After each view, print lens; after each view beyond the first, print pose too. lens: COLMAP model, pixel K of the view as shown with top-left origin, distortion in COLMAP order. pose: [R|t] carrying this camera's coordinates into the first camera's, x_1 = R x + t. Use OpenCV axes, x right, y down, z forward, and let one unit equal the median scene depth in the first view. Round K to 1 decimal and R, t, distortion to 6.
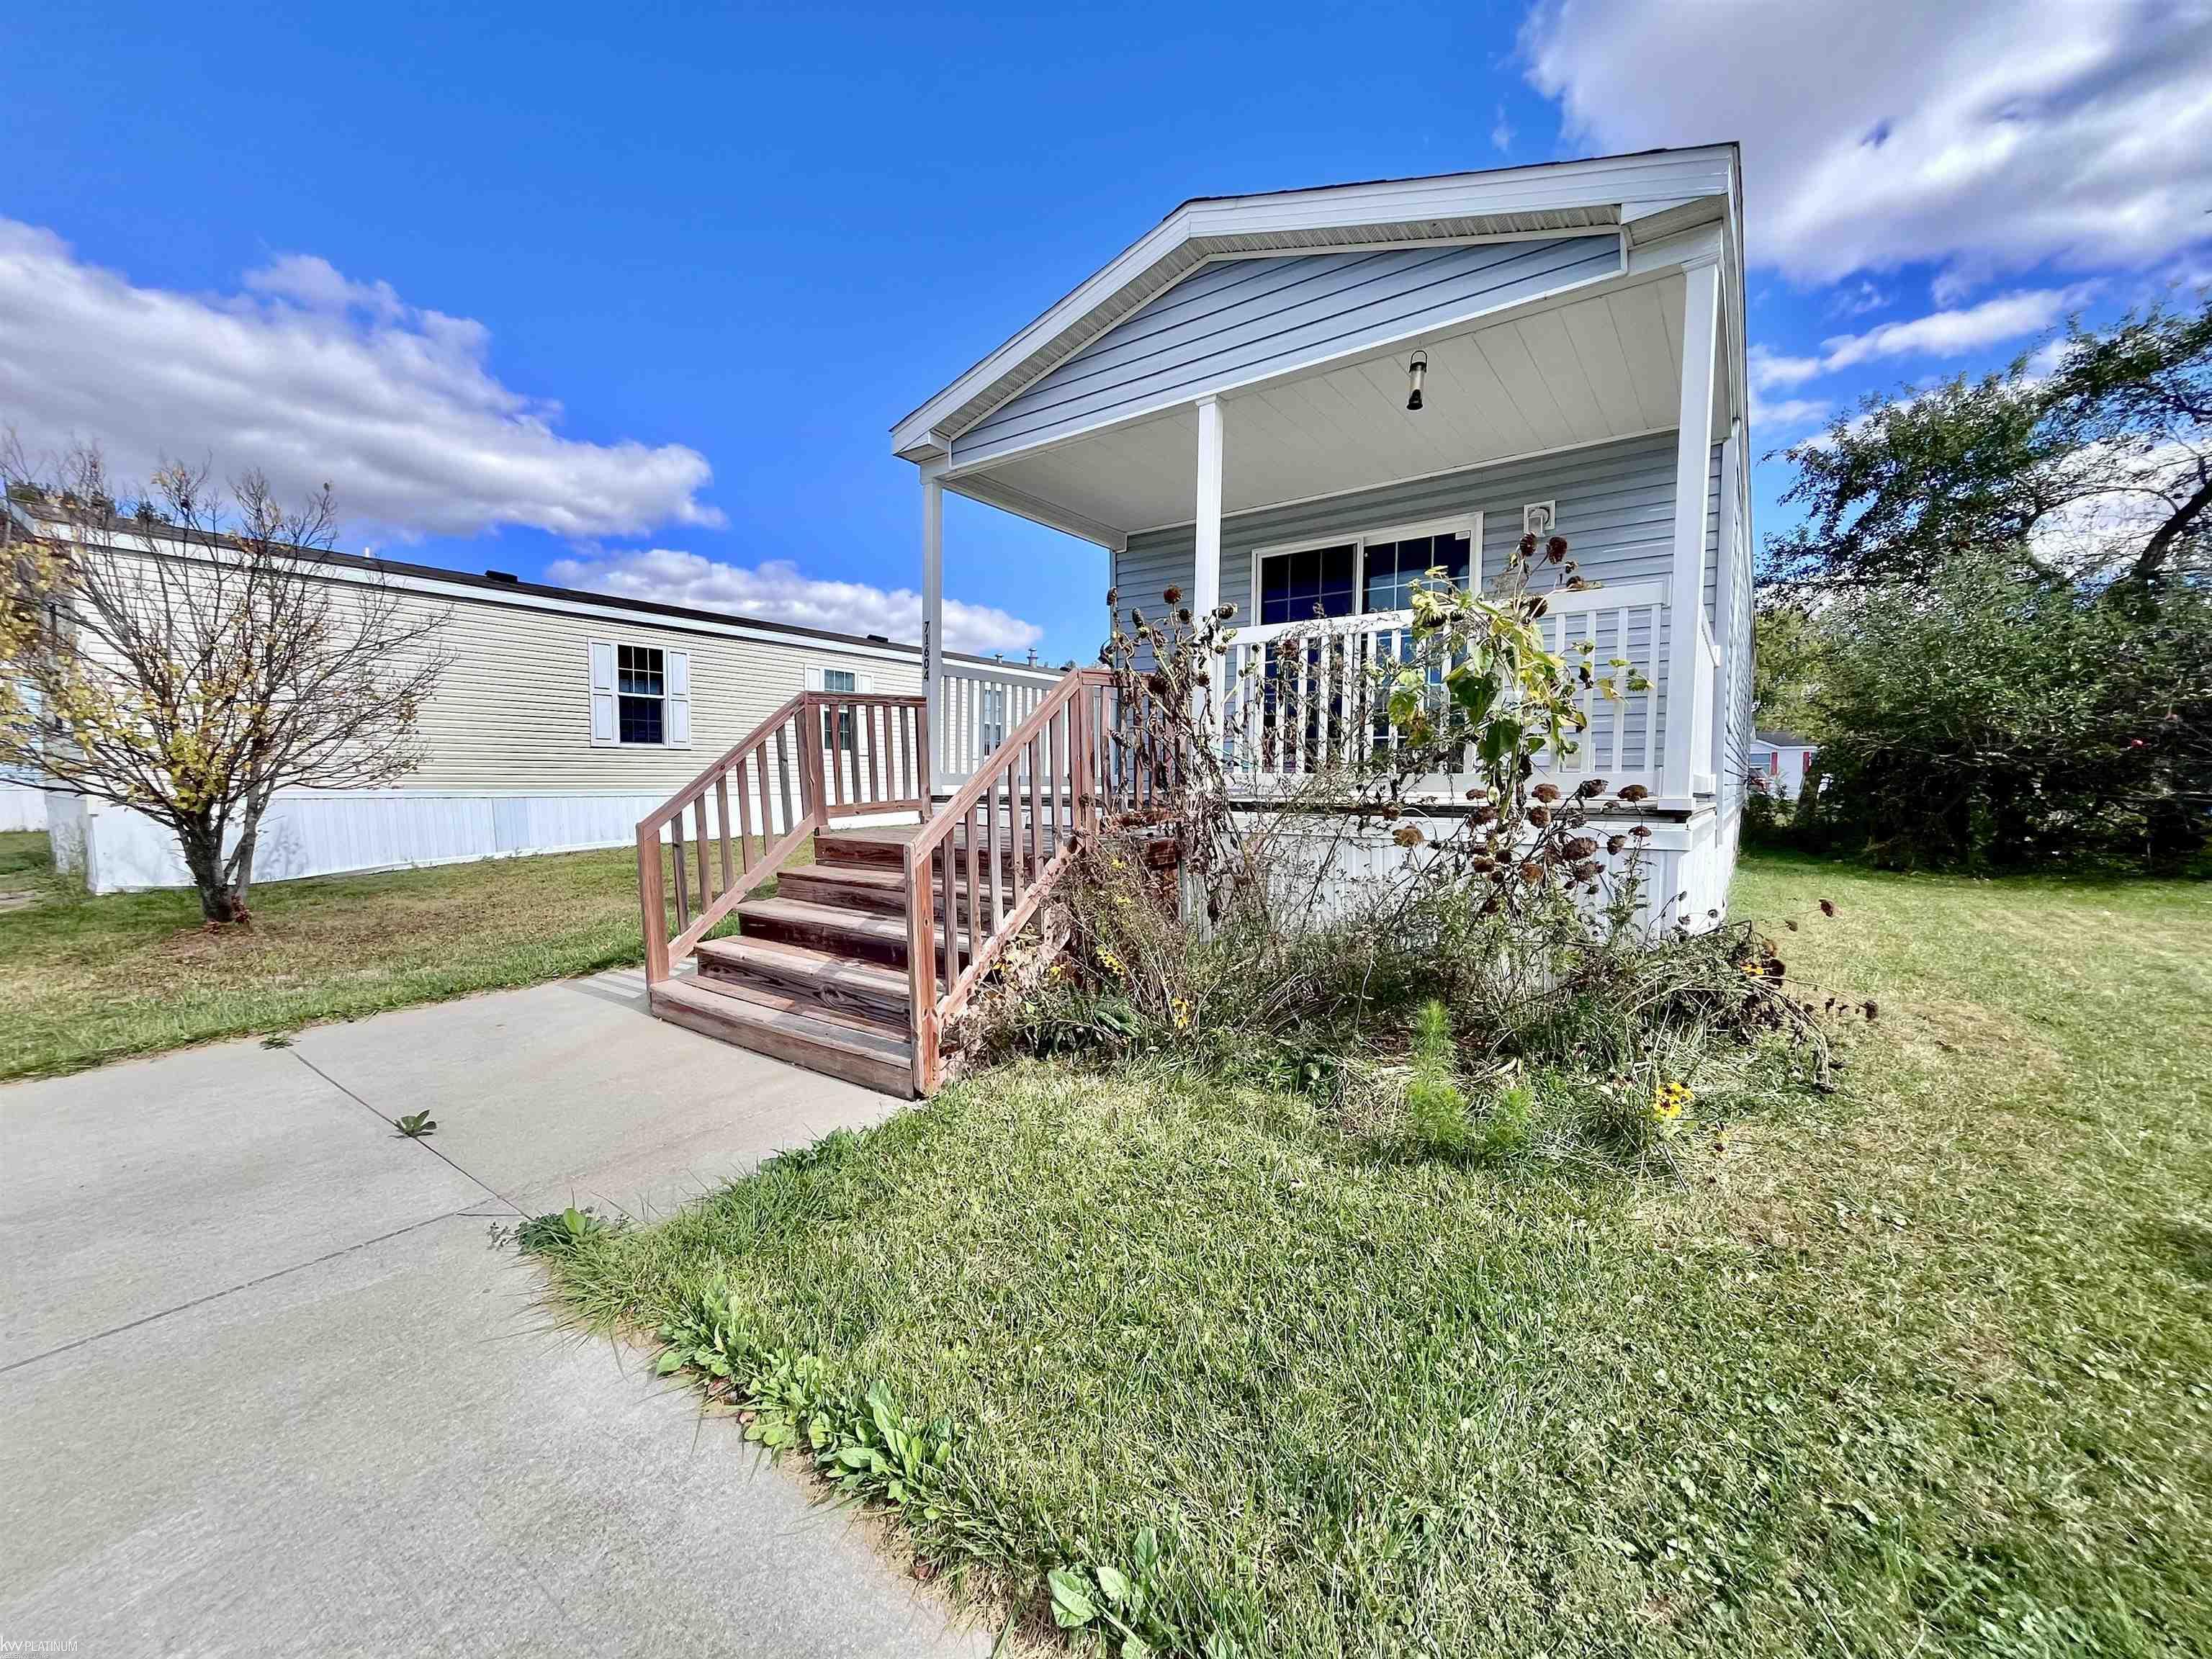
lens RADIAL K [[910.8, 0, 1106.0], [0, 910.8, 829.5], [0, 0, 1]] dist [-0.020004, -0.000414]
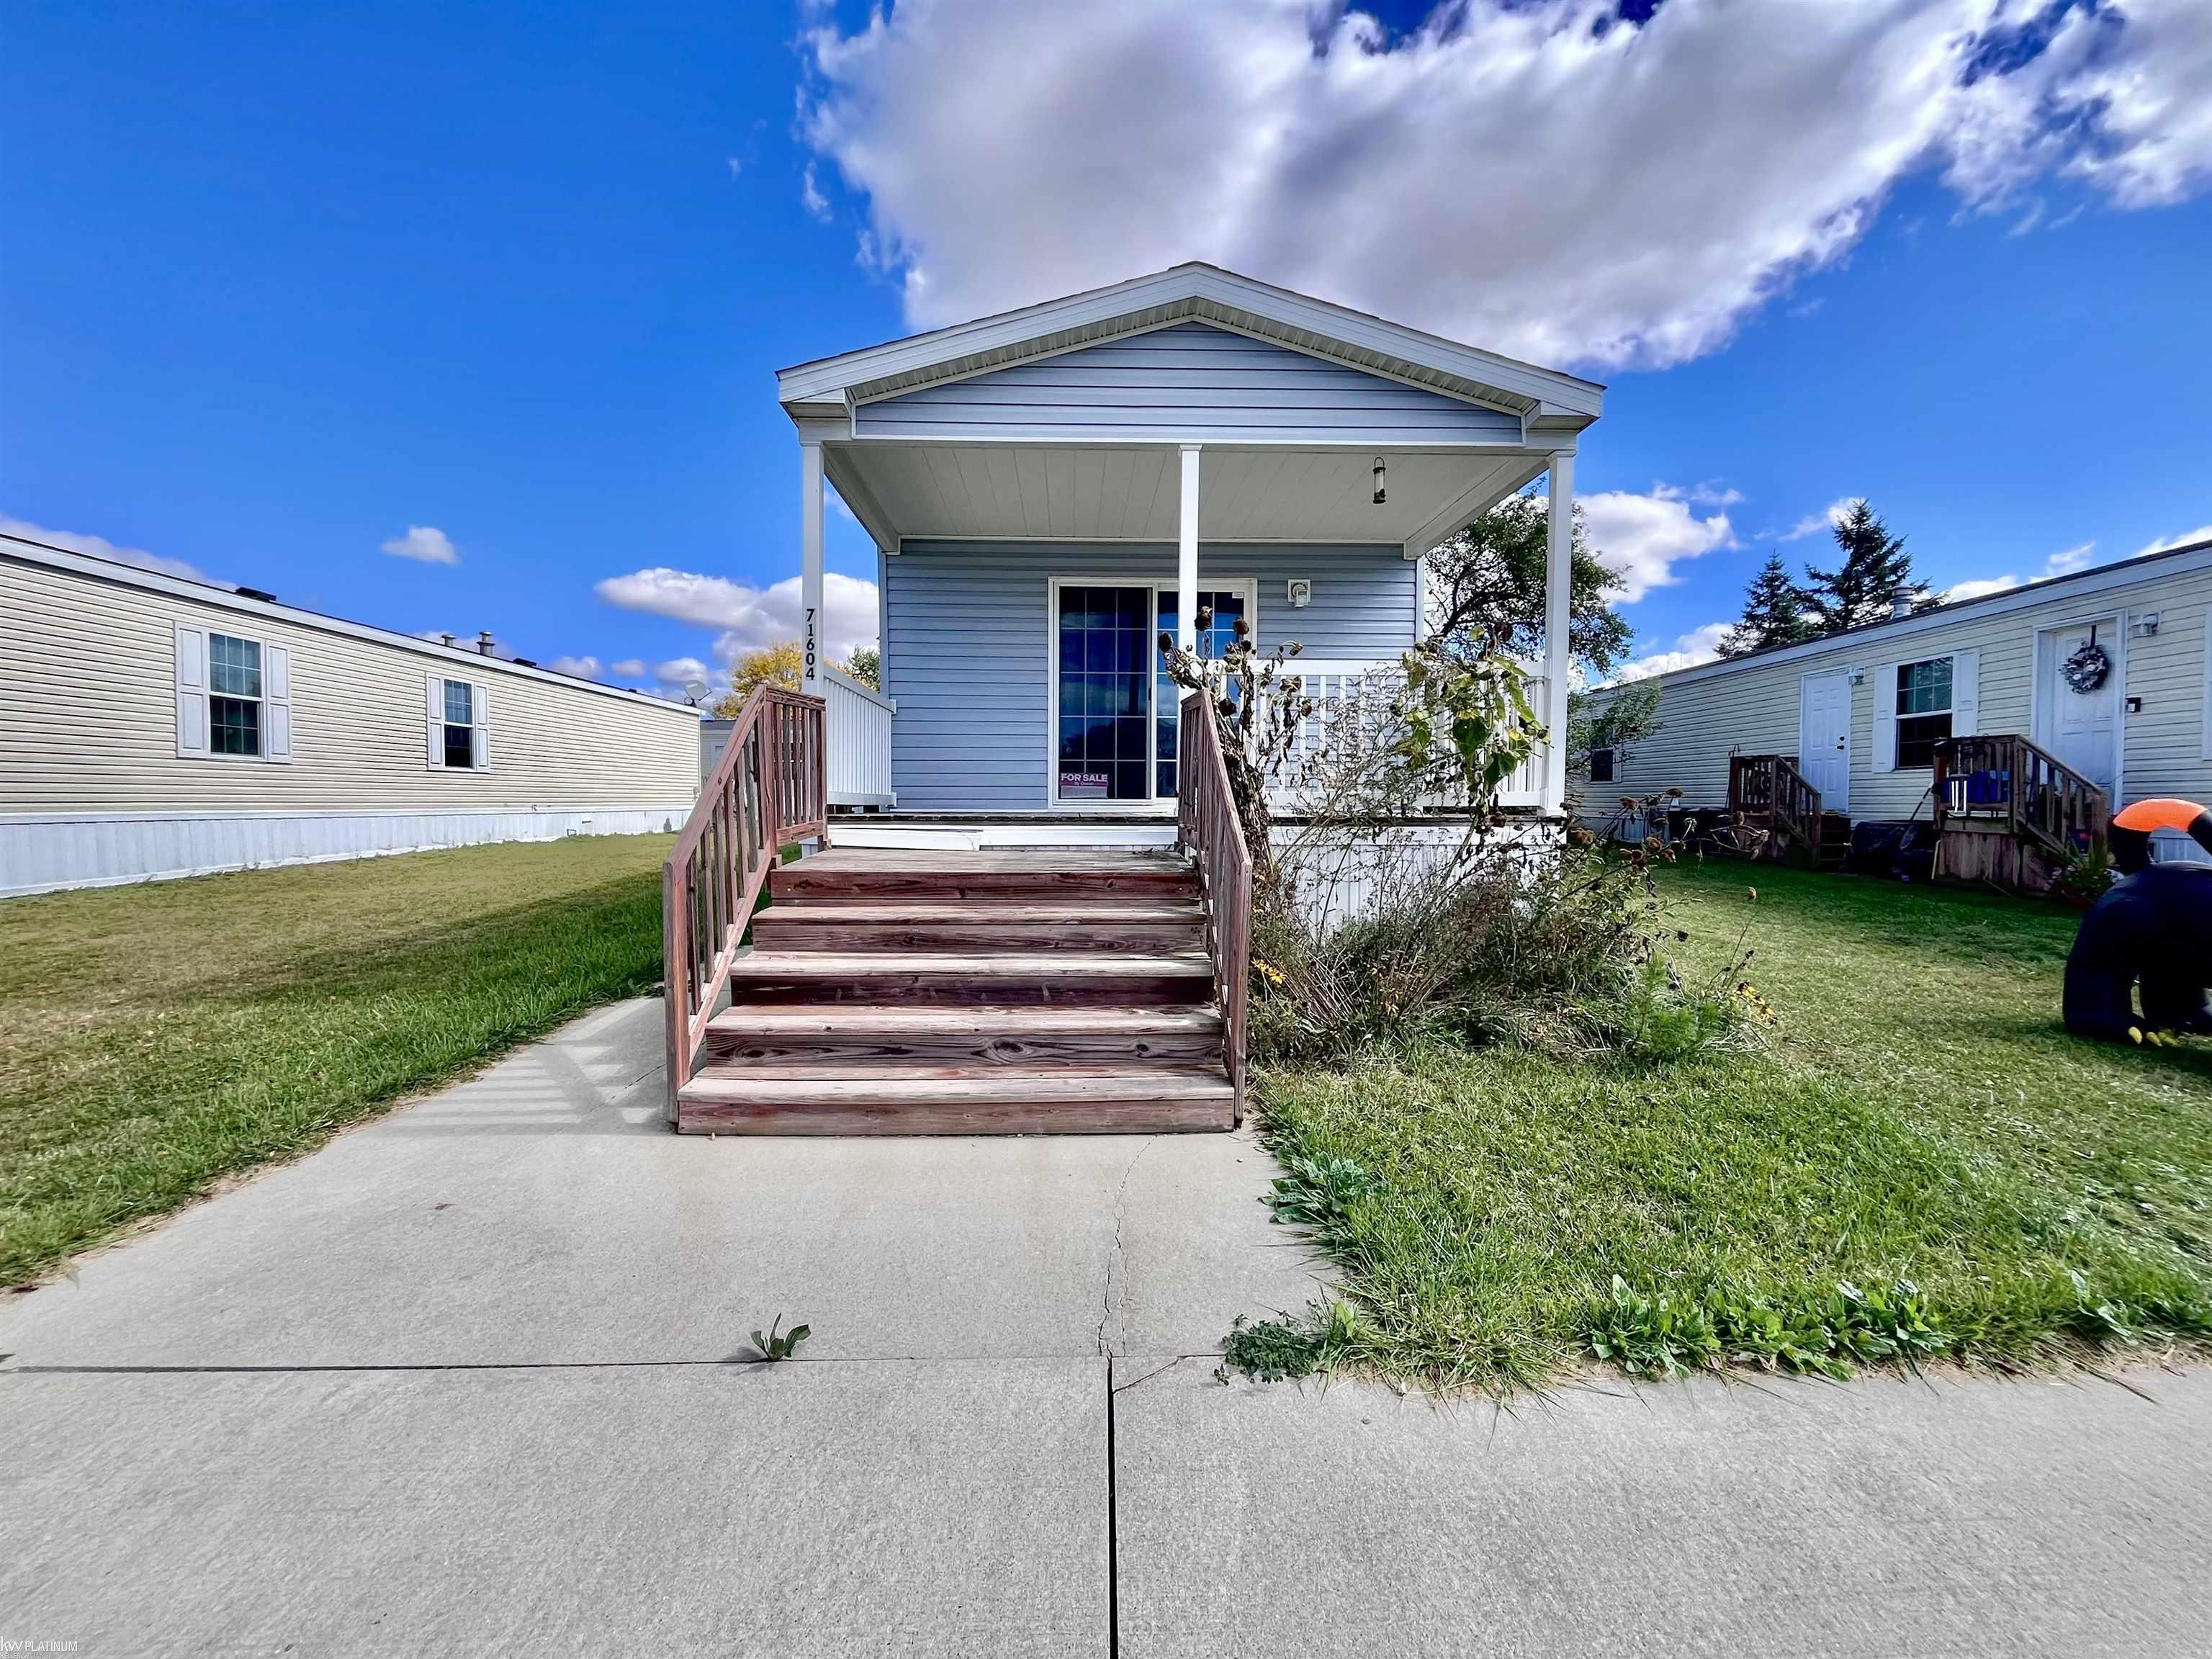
lens RADIAL K [[910.8, 0, 1106.0], [0, 910.8, 829.5], [0, 0, 1]] dist [-0.020004, -0.000414]
pose [[0.777786, -0.019797, 0.628217, -0.660424], [0.033586, 0.999385, -0.010089, -0.010416], [-0.627631, 0.028947, 0.777973, 0.237774]]
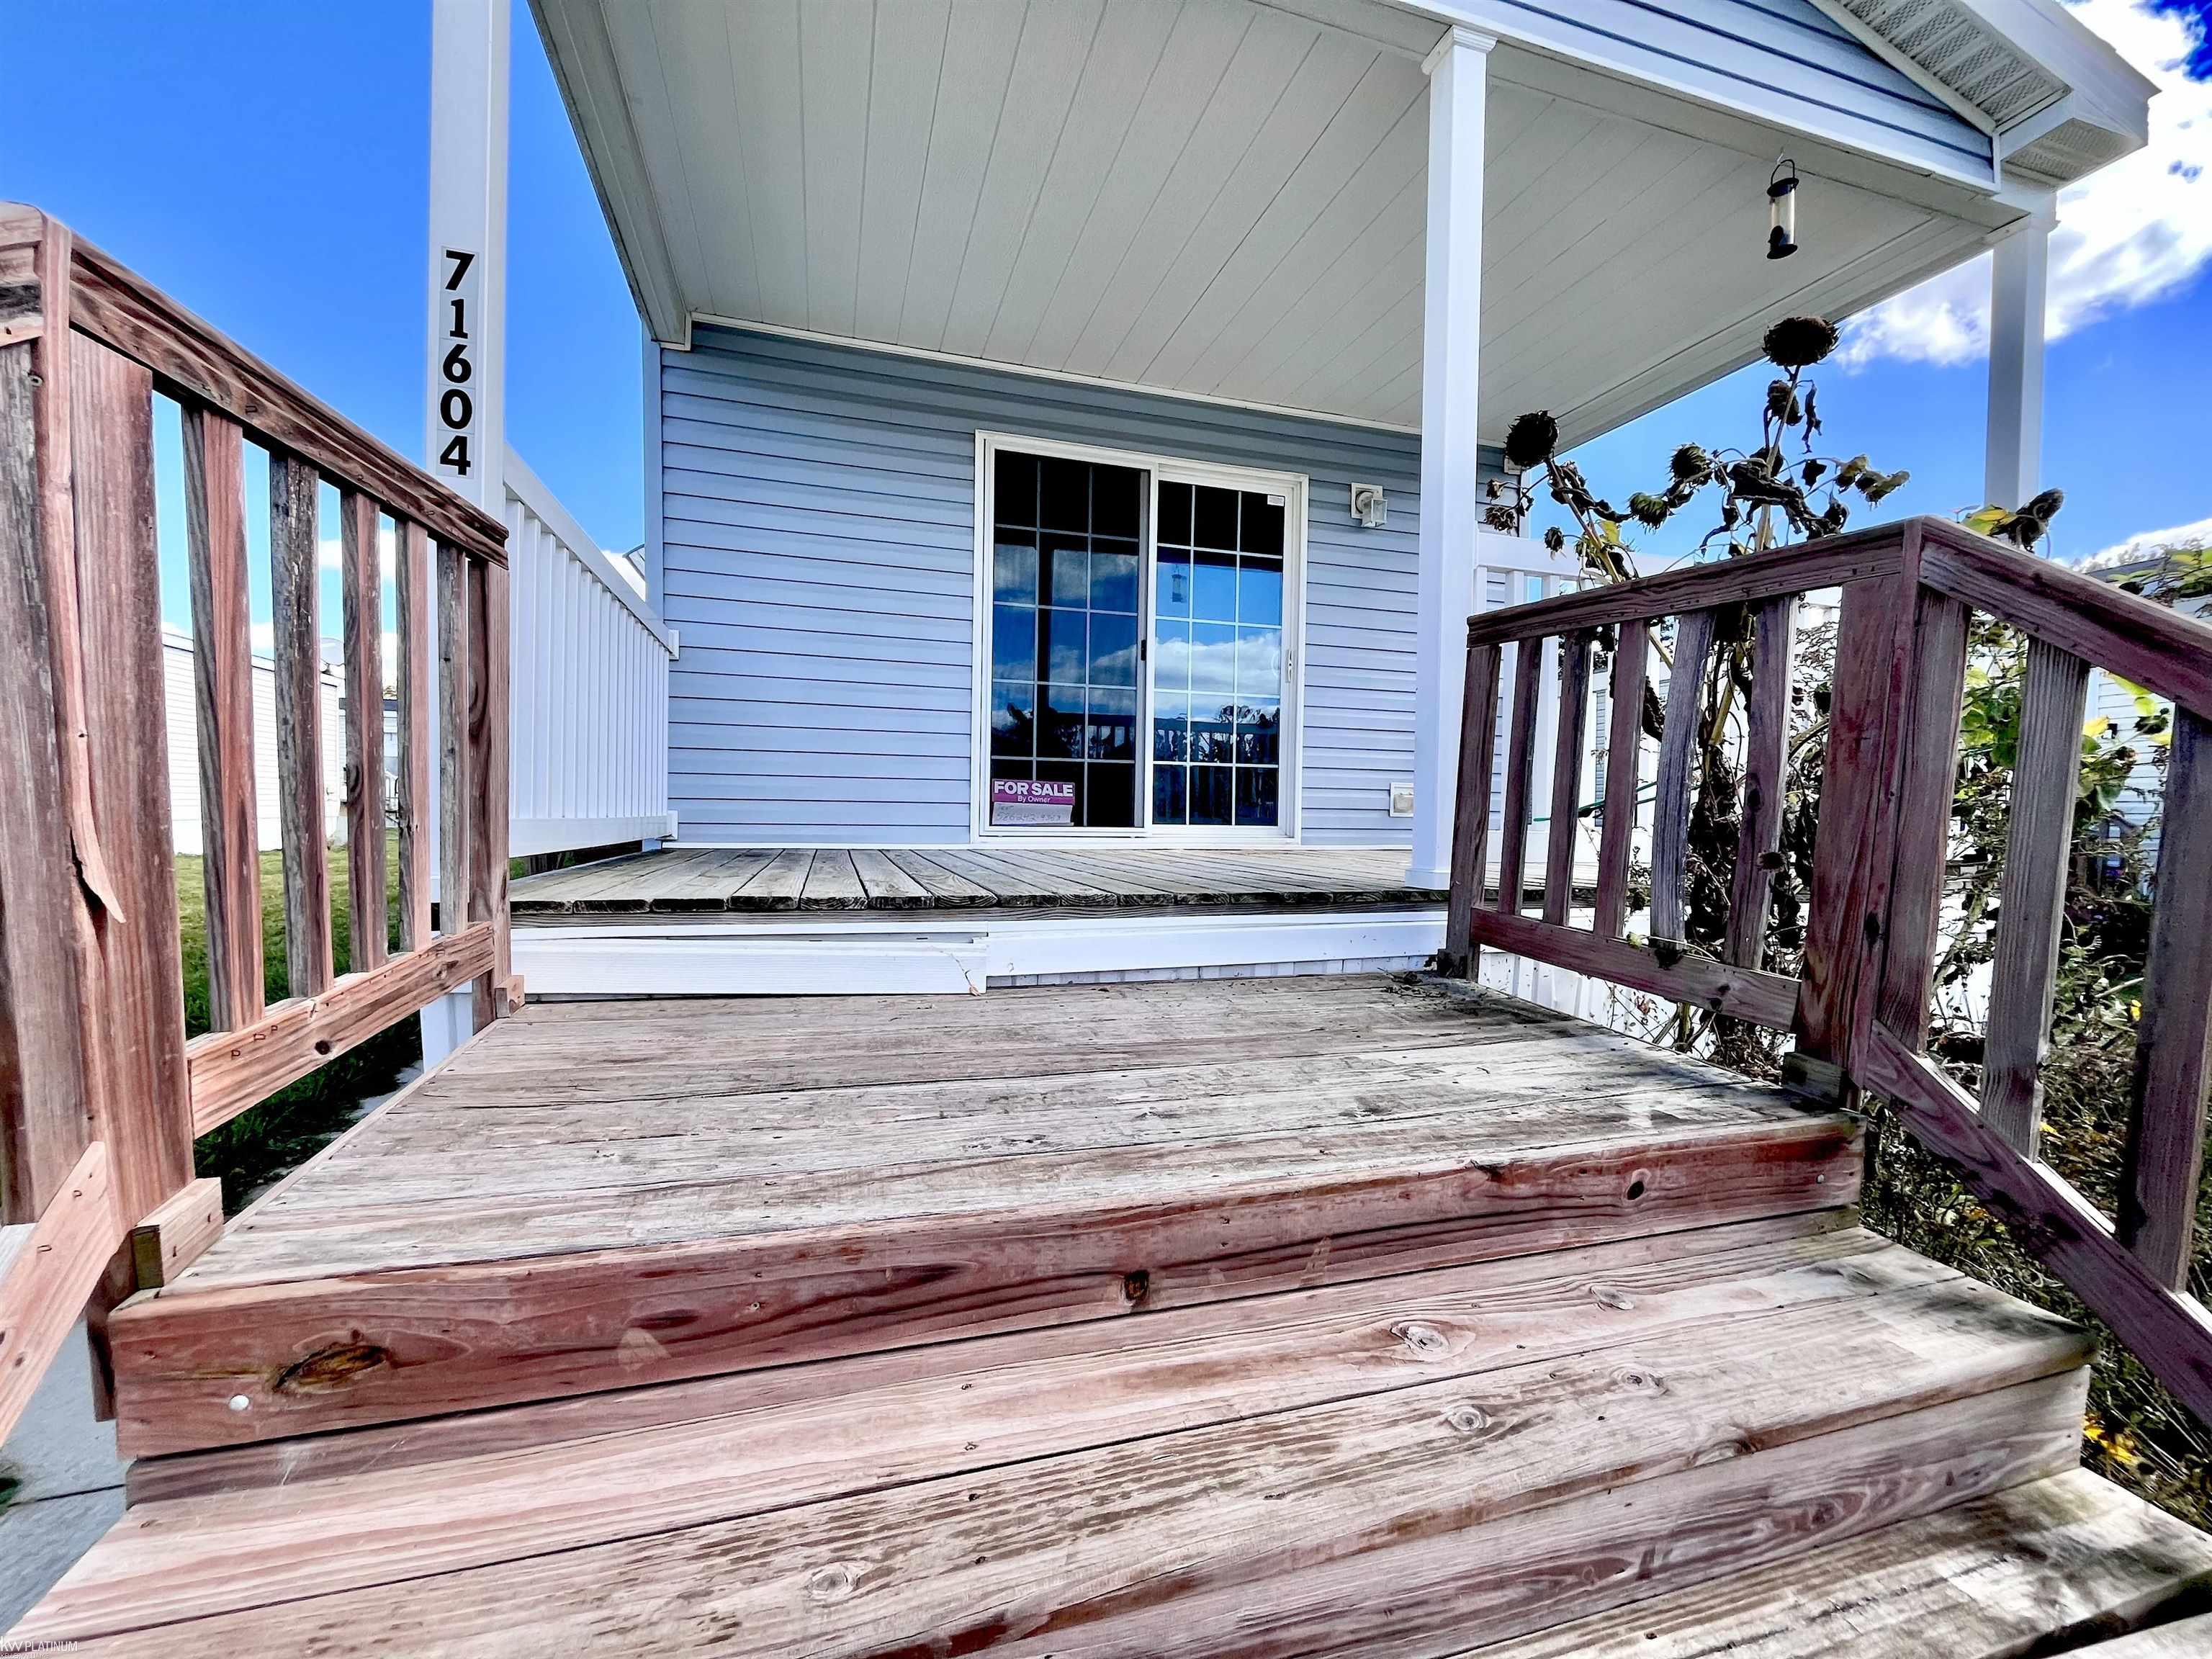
lens RADIAL K [[910.8, 0, 1106.0], [0, 910.8, 829.5], [0, 0, 1]] dist [-0.020004, -0.000414]
pose [[0.589010, -0.008630, 0.808080, -0.387794], [0.030061, 0.999485, -0.011237, -0.063875], [-0.807567, 0.030910, 0.588966, 0.887586]]
